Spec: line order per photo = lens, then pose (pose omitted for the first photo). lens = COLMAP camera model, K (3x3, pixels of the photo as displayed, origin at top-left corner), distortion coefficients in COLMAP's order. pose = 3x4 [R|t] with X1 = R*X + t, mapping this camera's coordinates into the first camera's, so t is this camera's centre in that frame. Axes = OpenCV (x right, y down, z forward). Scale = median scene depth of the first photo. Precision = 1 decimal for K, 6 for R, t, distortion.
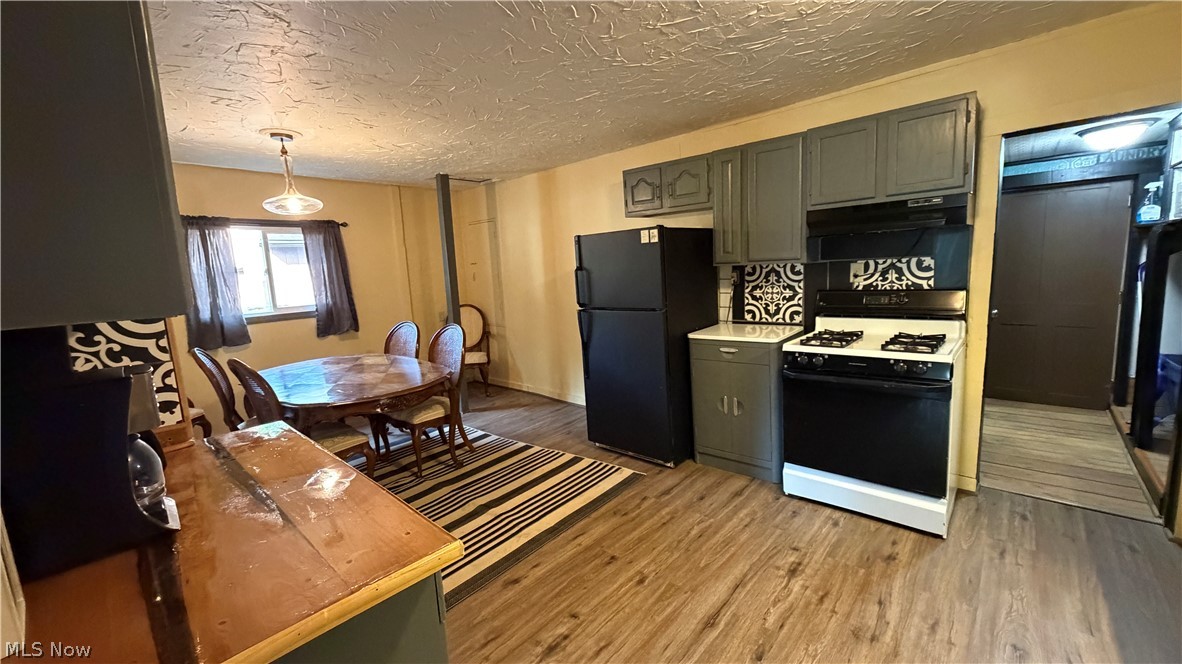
lens RADIAL K [[477.6, 0, 597.7], [0, 477.6, 328.7], [0, 0, 1]] dist [0.000267, -0.000002]
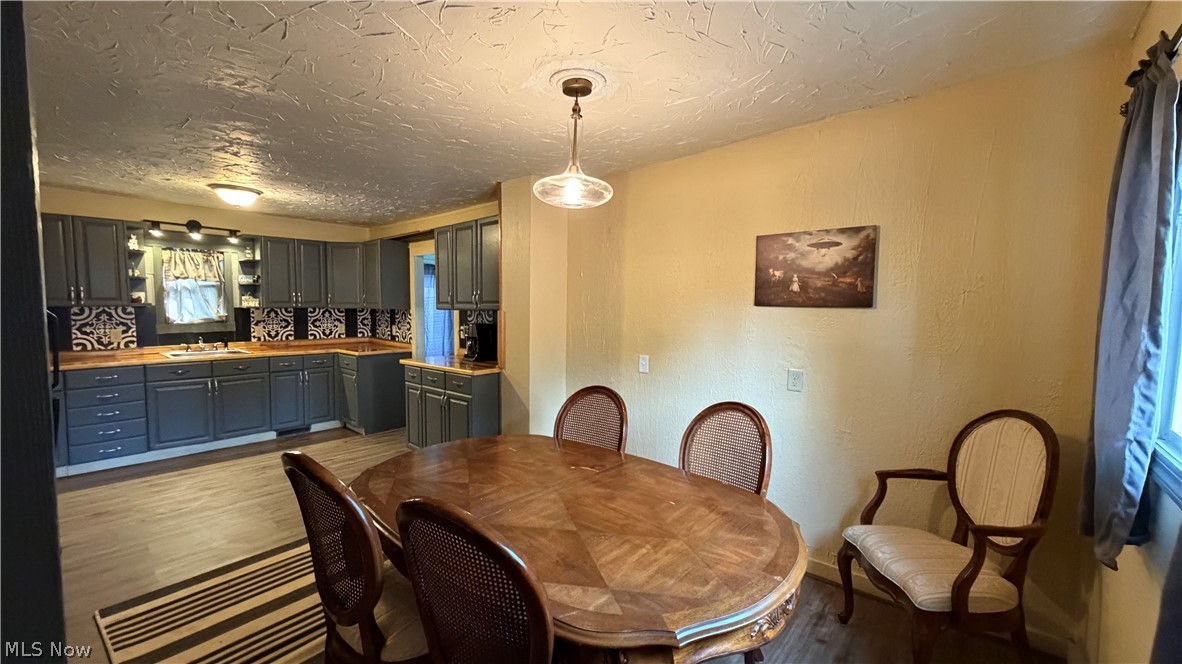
lens RADIAL K [[477.6, 0, 586.4], [0, 477.6, 332.8], [0, 0, 1]] dist [0.000267, -0.000002]
pose [[-0.998785, 0.043436, -0.023275, -1.057217], [0.038077, 0.980056, 0.195037, -0.286273], [0.031283, 0.193914, -0.980520, 2.445380]]
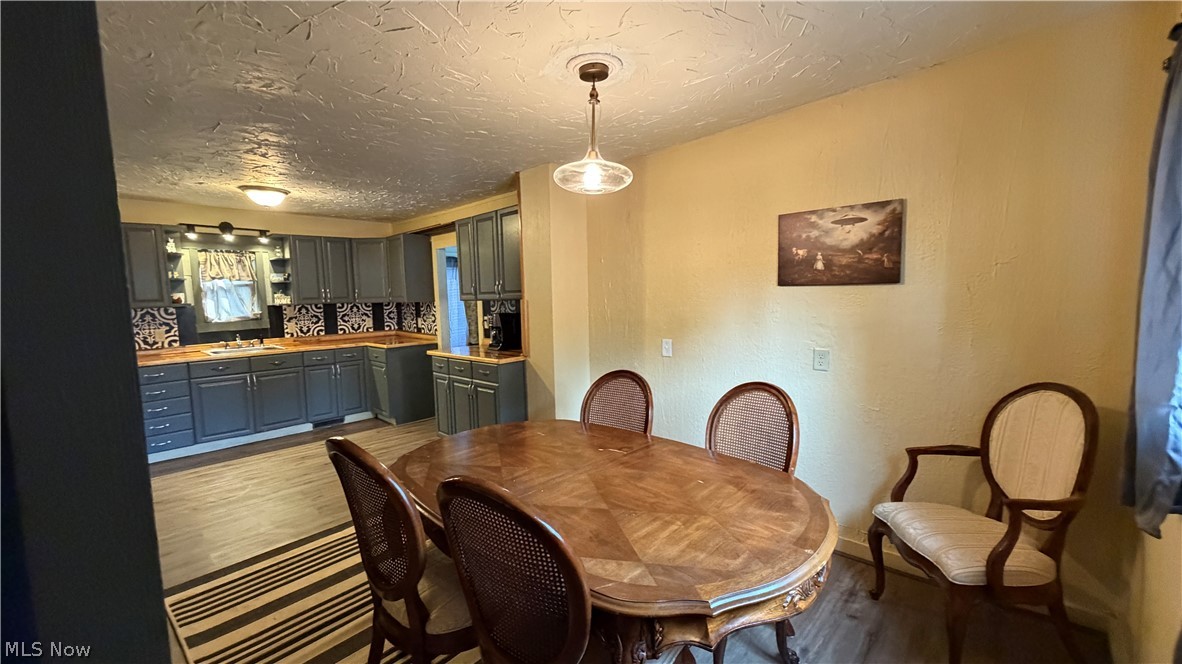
lens RADIAL K [[477.6, 0, 585.6], [0, 477.6, 333.8], [0, 0, 1]] dist [0.000267, -0.000002]
pose [[-0.997062, 0.073783, 0.020559, -1.046795], [0.076492, 0.973035, 0.217606, -0.281388], [-0.003949, 0.218540, -0.975820, 2.459549]]
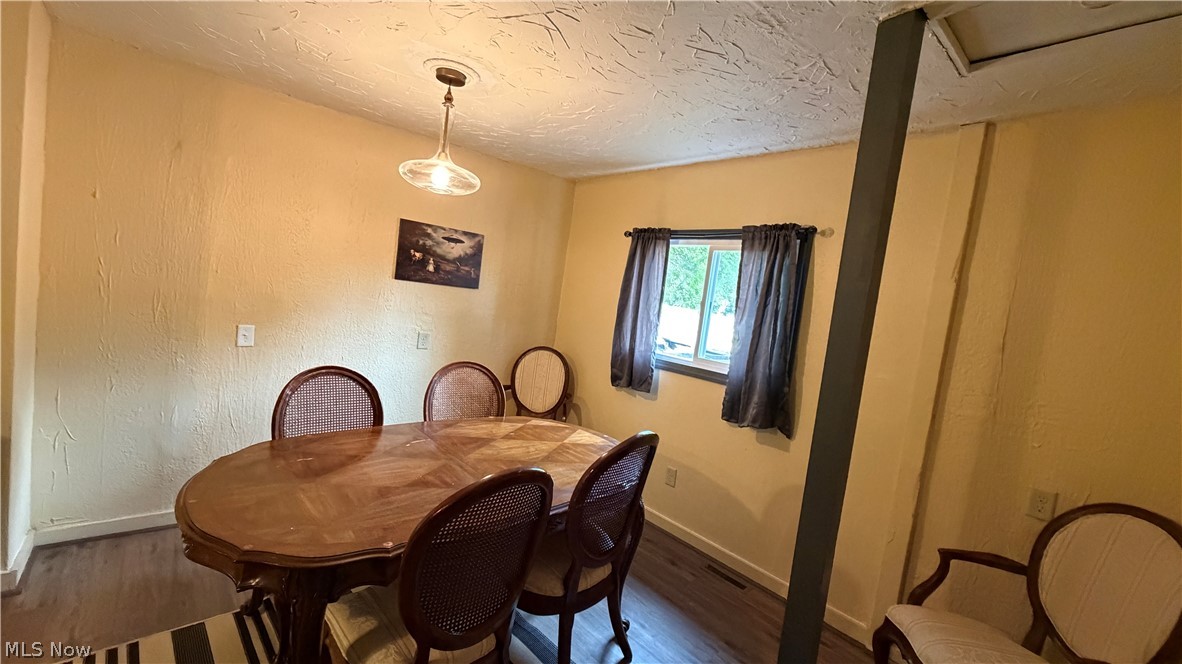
lens RADIAL K [[477.6, 0, 613.5], [0, 477.6, 331.9], [0, 0, 1]] dist [0.000267, -0.000002]
pose [[-0.051565, 0.114096, -0.992131, -0.058749], [-0.252086, 0.959795, 0.123479, -0.284406], [0.966330, 0.256470, -0.020730, 1.890684]]
